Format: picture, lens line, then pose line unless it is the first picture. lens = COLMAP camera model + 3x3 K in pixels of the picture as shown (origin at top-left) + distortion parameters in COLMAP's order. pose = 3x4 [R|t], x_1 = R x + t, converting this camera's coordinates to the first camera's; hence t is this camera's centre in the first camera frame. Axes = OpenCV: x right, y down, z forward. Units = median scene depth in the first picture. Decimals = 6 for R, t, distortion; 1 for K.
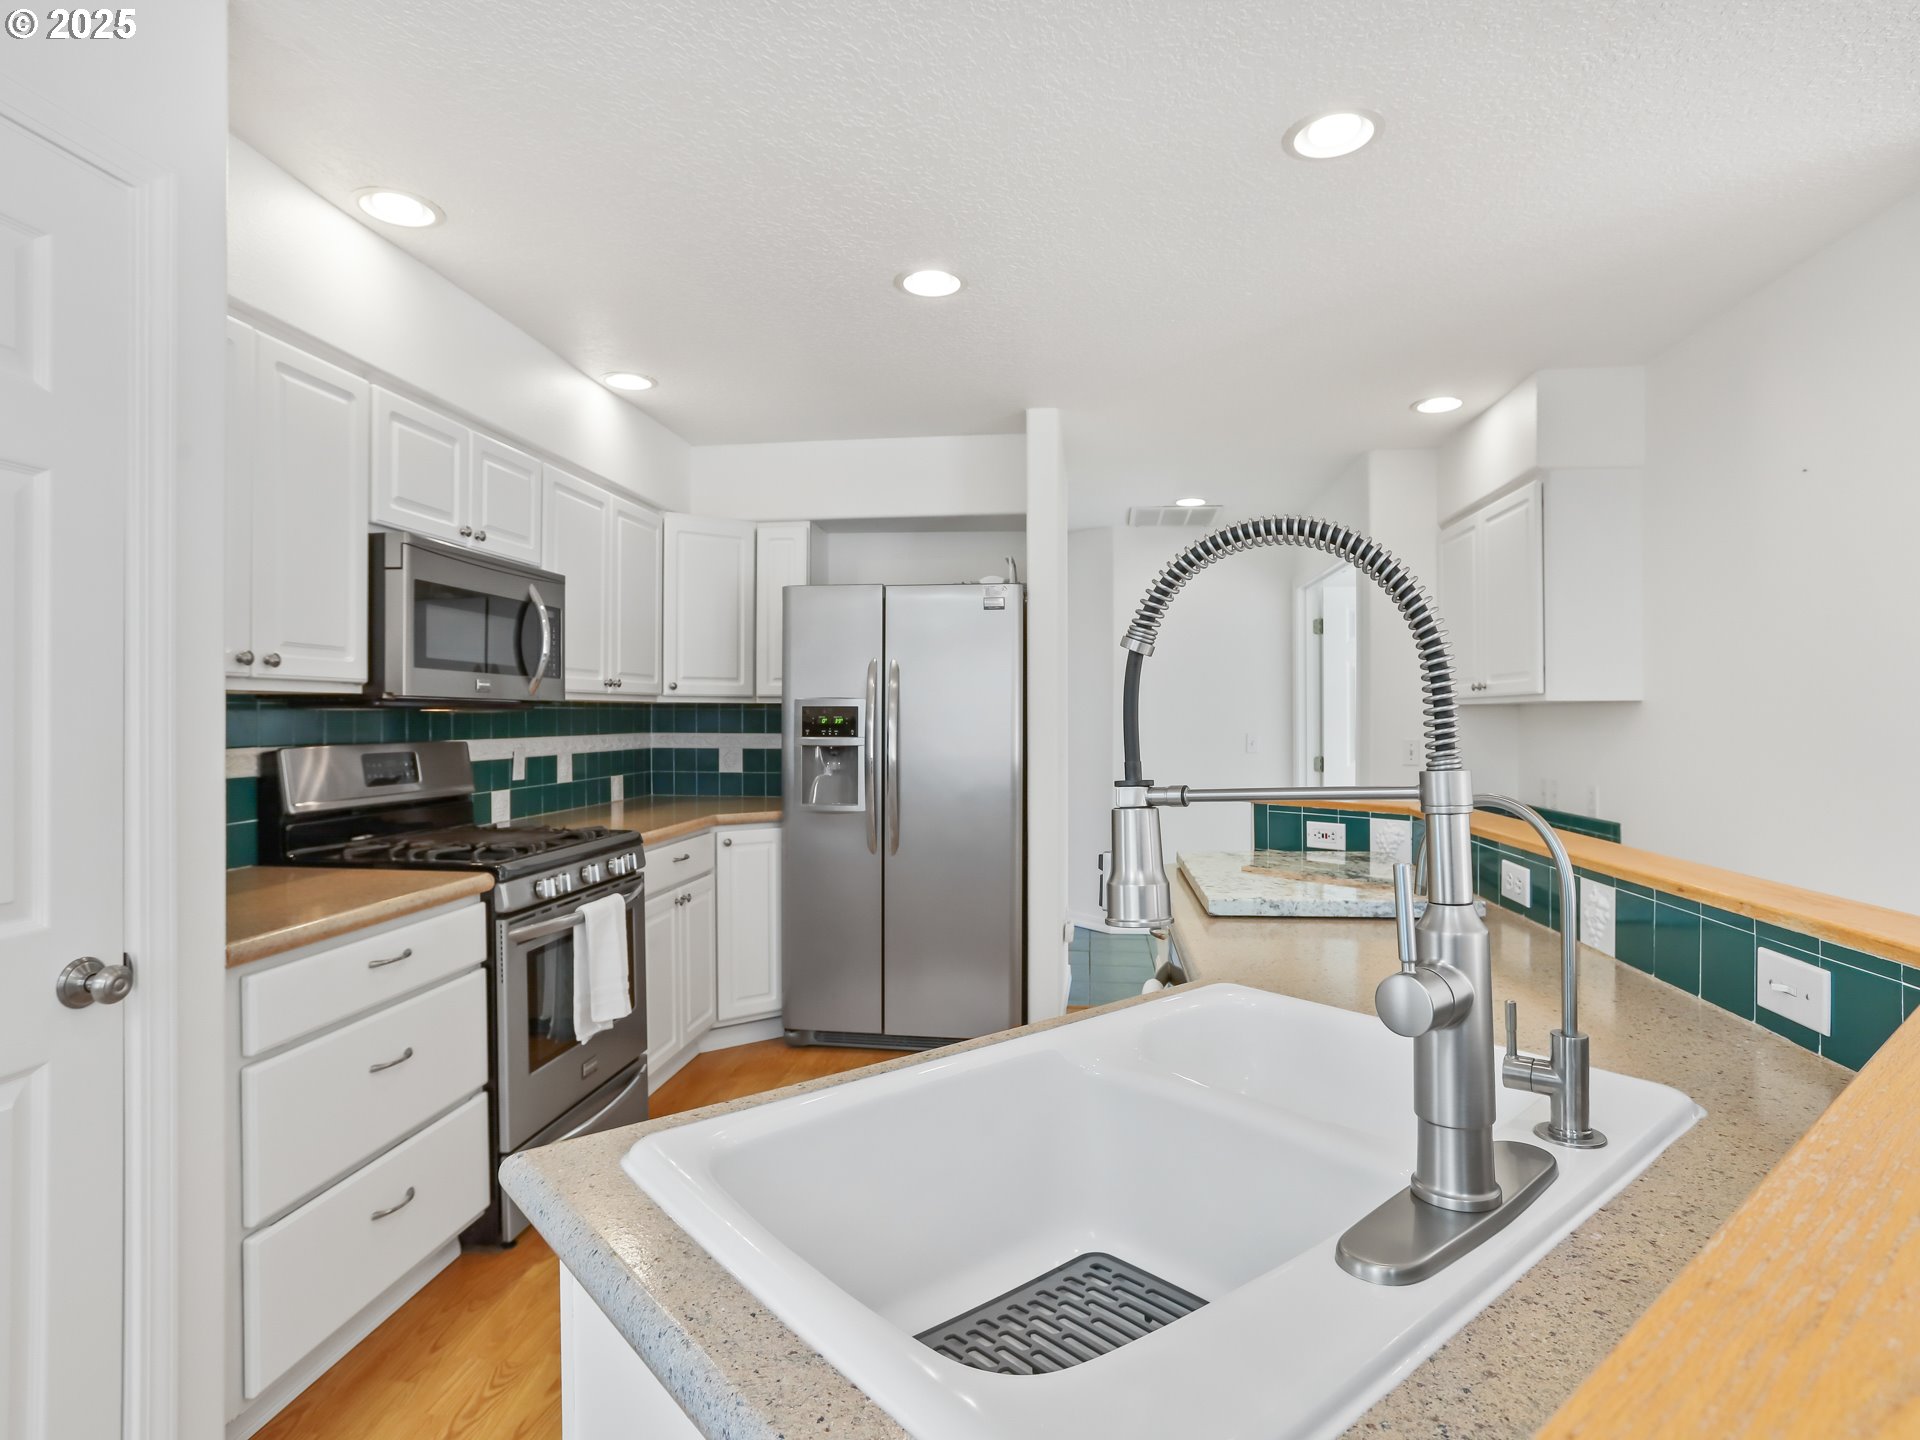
lens RADIAL K [[1043.0, 0, 948.3], [0, 1043.0, 712.4], [0, 0, 1]] dist [-0.064843, 0.054031]
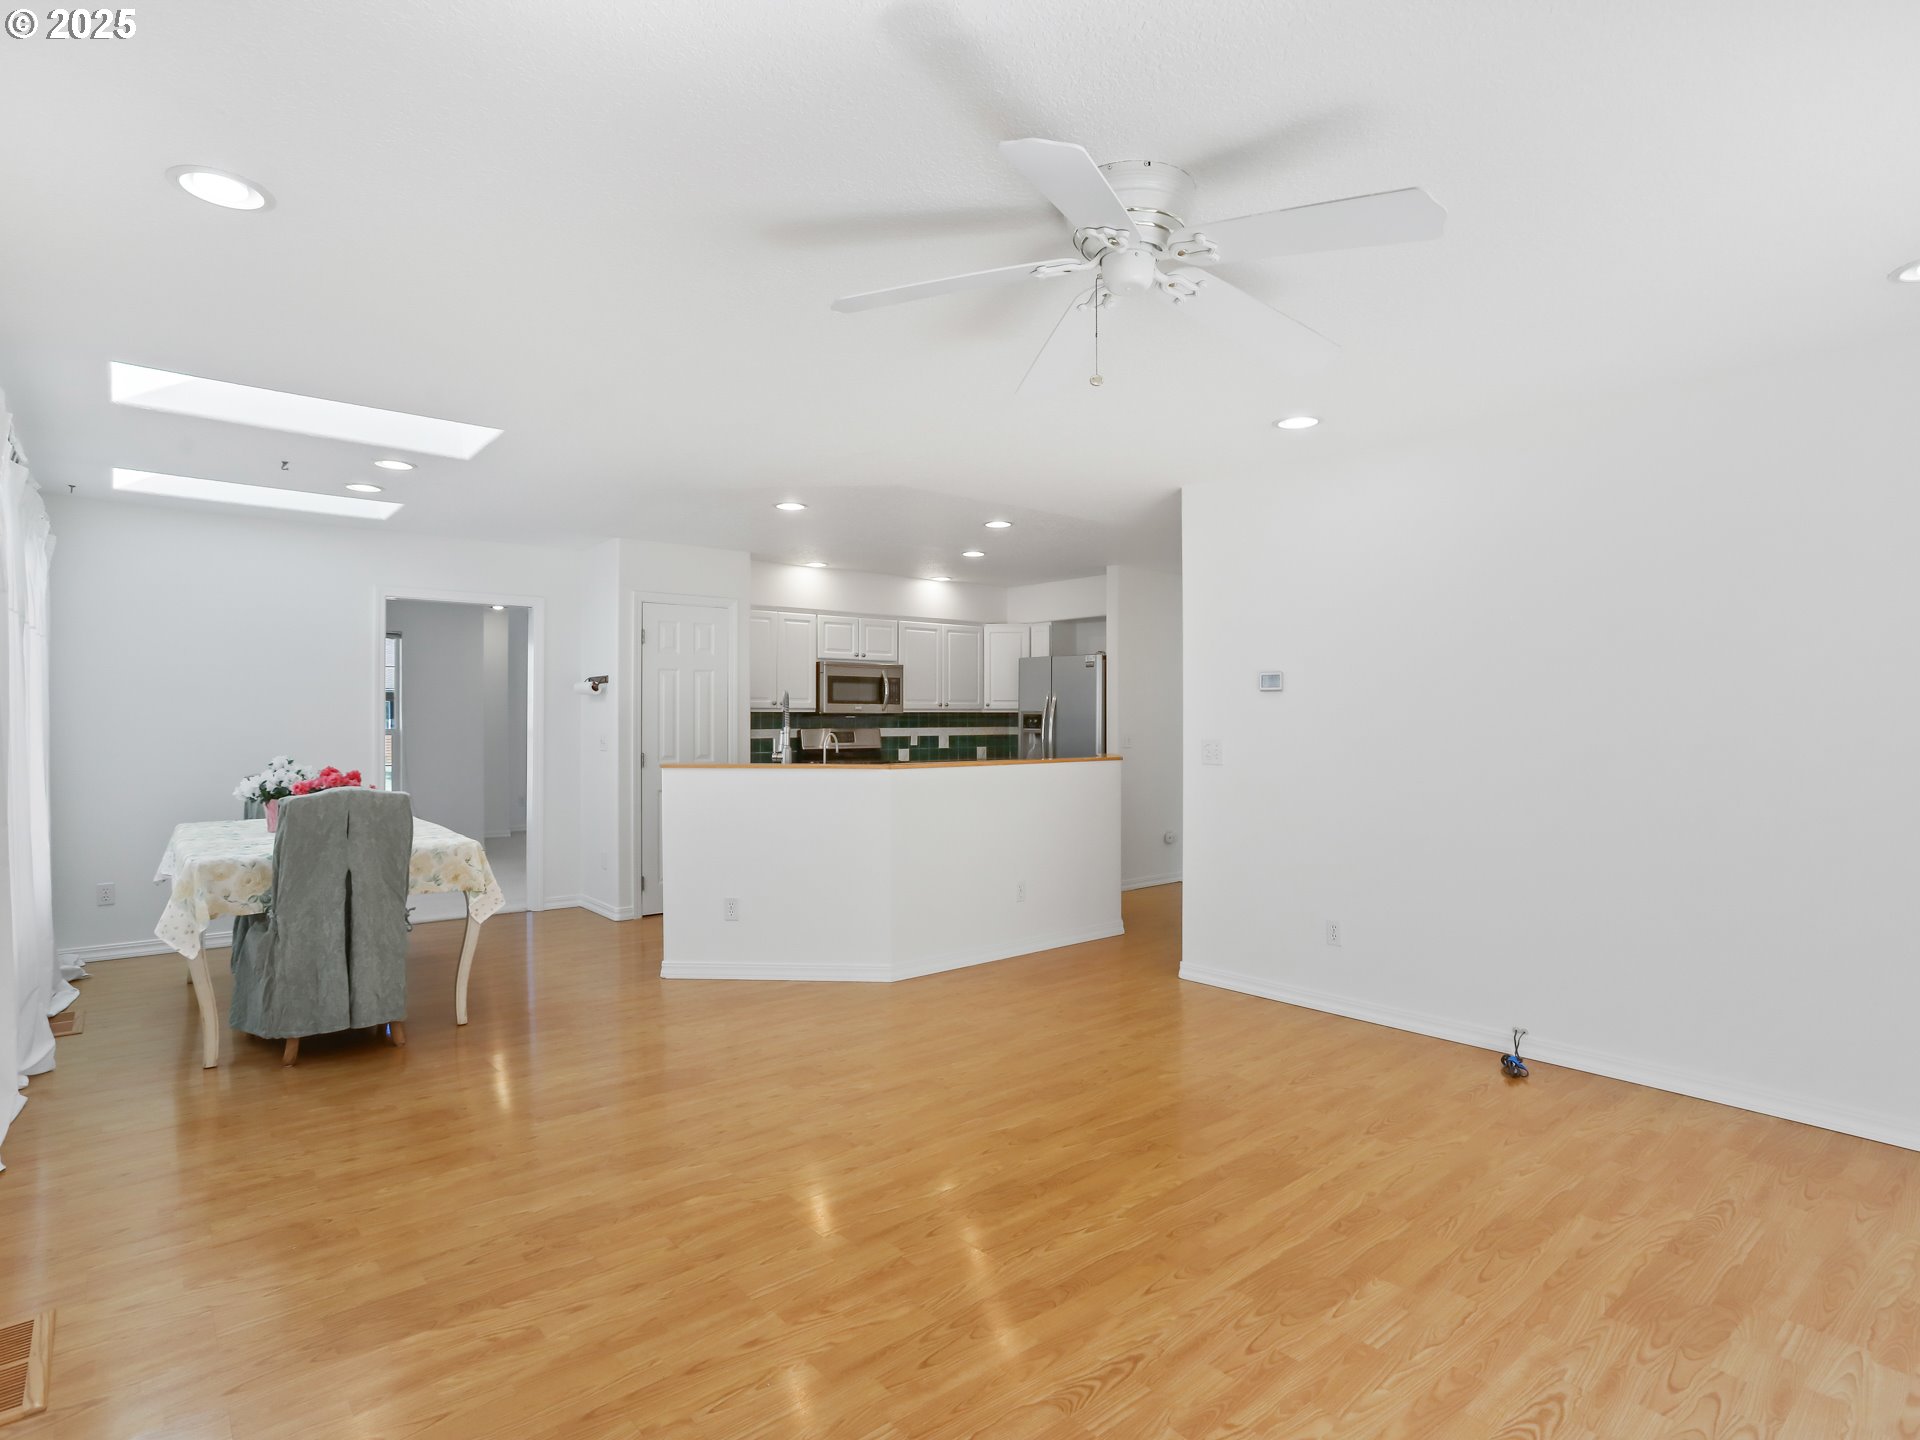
lens RADIAL K [[1043.0, 0, 948.3], [0, 1043.0, 712.4], [0, 0, 1]] dist [-0.064843, 0.054031]
pose [[0.746346, -0.006409, -0.665527, 1.198659], [0.004784, 0.999979, -0.004264, -0.000375], [0.665540, -0.000001, 0.746362, -0.724153]]
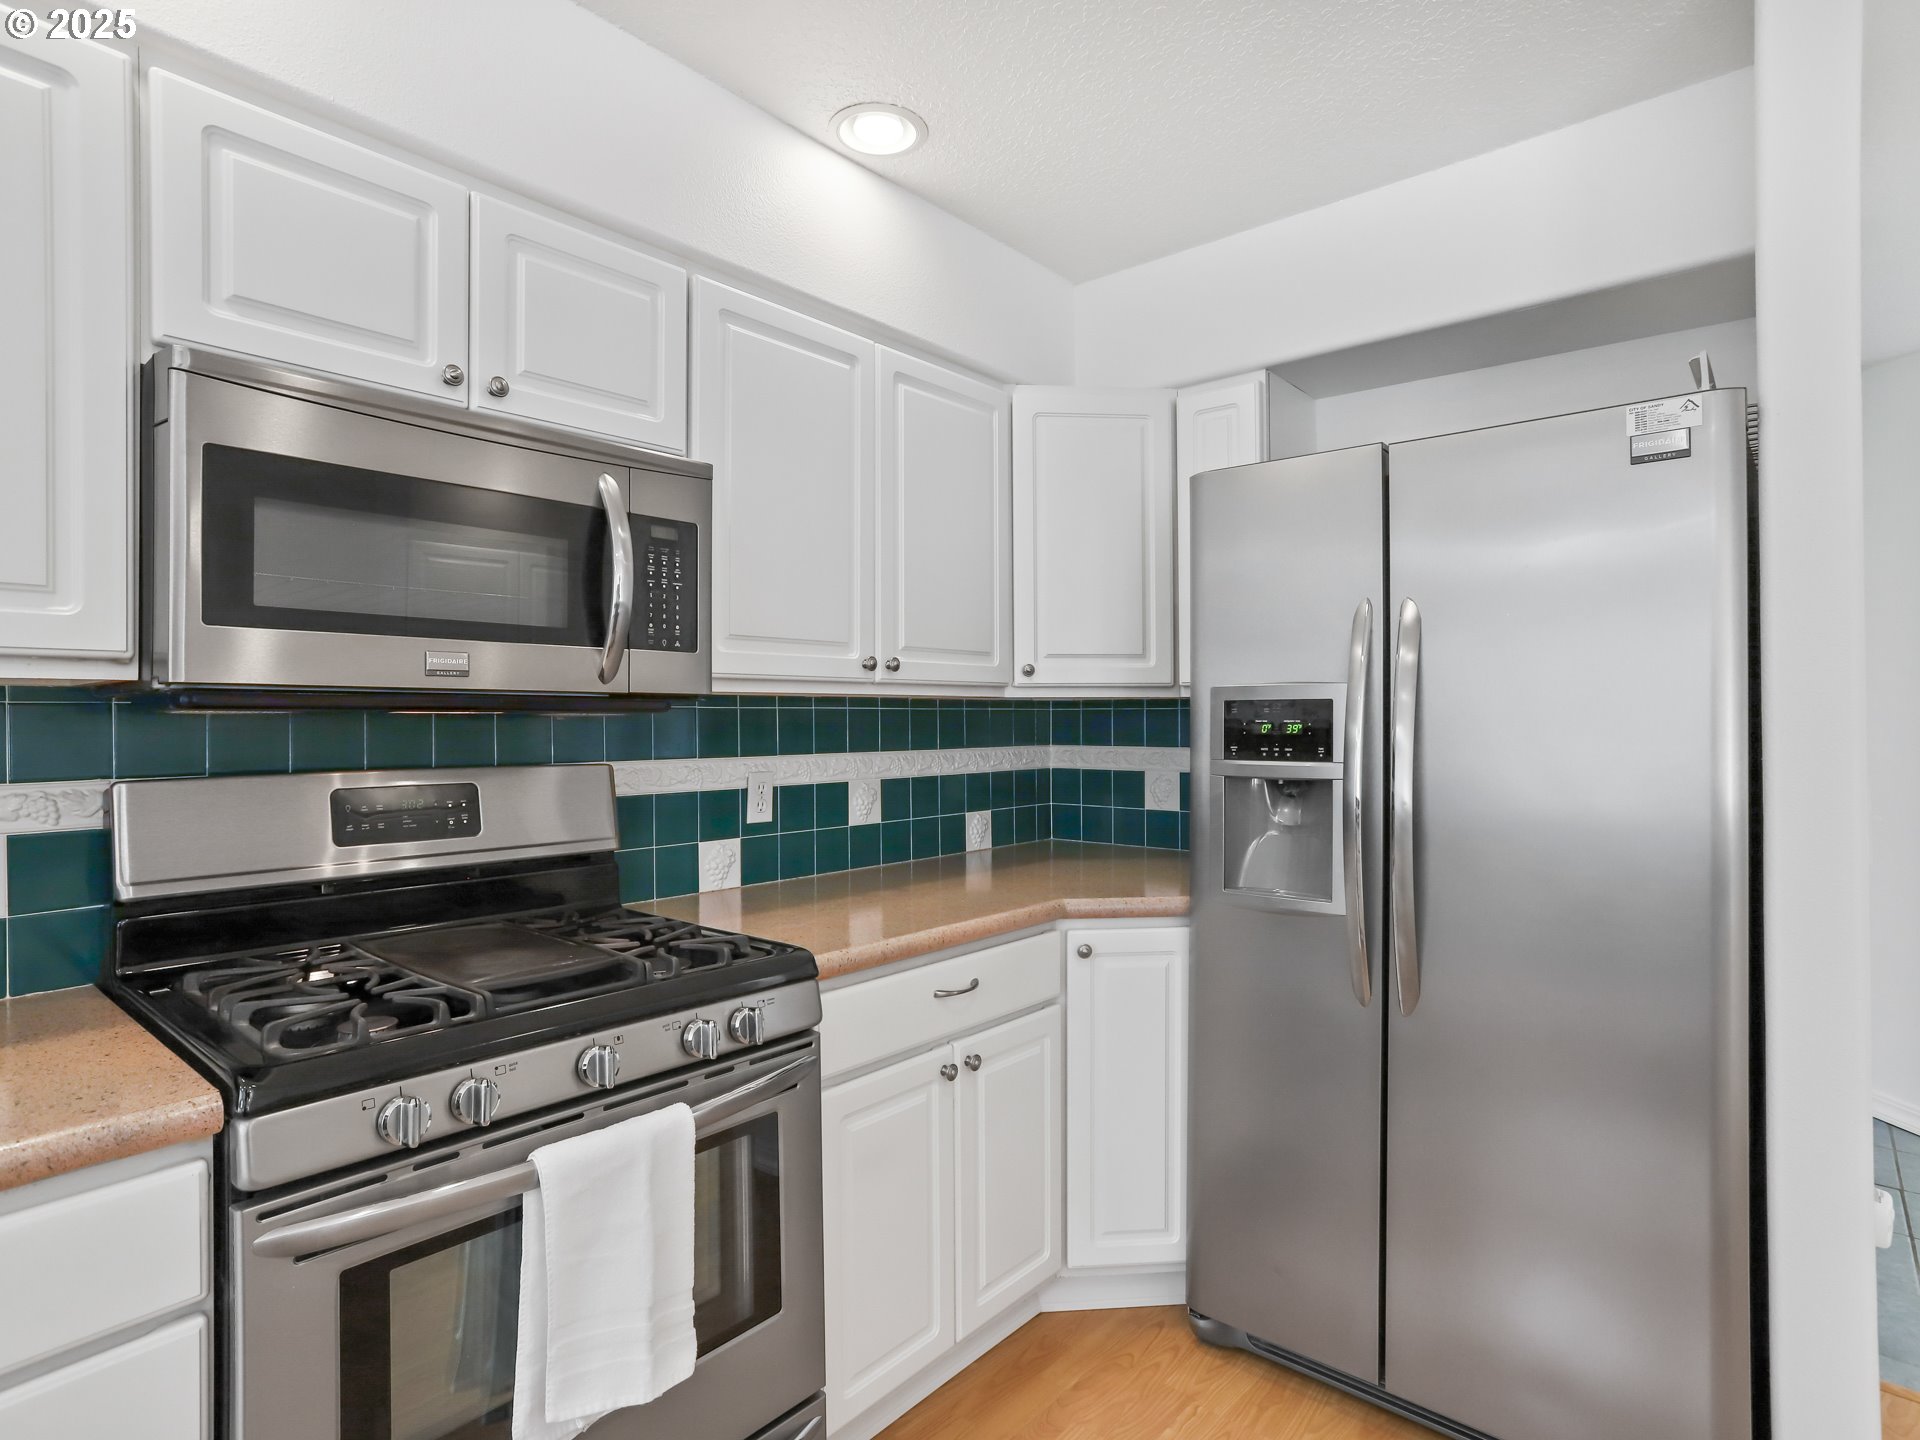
lens RADIAL K [[1043.0, 0, 948.3], [0, 1043.0, 712.4], [0, 0, 1]] dist [-0.064843, 0.054031]
pose [[0.840614, -0.008482, -0.541569, 0.024375], [0.007062, 0.999964, -0.004700, 0.001766], [0.541589, 0.000127, 0.840643, 0.500441]]
